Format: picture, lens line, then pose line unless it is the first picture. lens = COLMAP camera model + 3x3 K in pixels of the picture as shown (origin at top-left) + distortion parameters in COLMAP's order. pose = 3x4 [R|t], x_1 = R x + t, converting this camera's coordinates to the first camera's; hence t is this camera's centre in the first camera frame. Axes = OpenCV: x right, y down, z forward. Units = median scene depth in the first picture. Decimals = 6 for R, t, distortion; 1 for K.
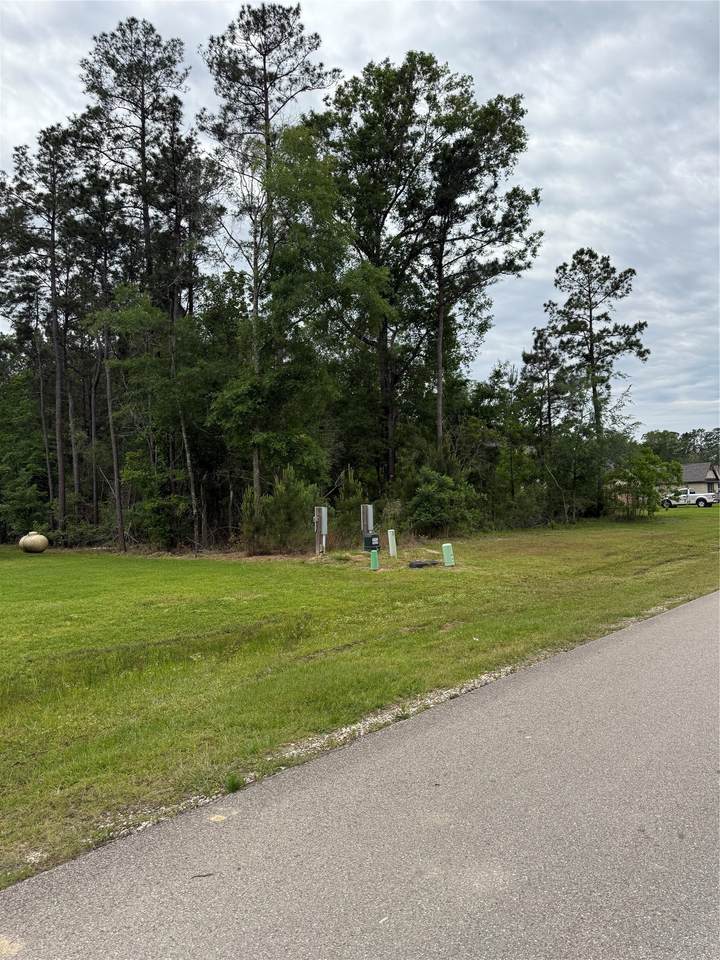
lens RADIAL K [[672.9, 0, 359.7], [0, 672.9, 483.6], [0, 0, 1]] dist [0.029377, -0.011175]
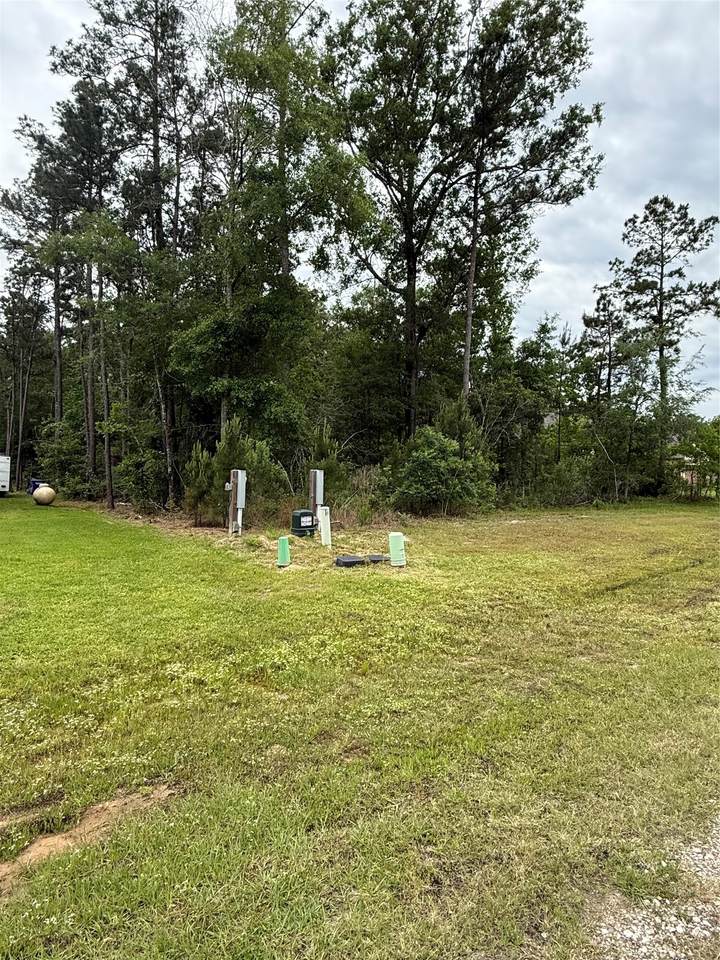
lens RADIAL K [[586.2, 0, 354.4], [0, 586.2, 478.9], [0, 0, 1]] dist [-0.020731, 0.019305]
pose [[0.987550, 0.044616, -0.150843, 0.068641], [-0.037451, 0.998046, 0.050017, 0.002967], [0.152780, -0.043745, 0.987292, 0.163383]]
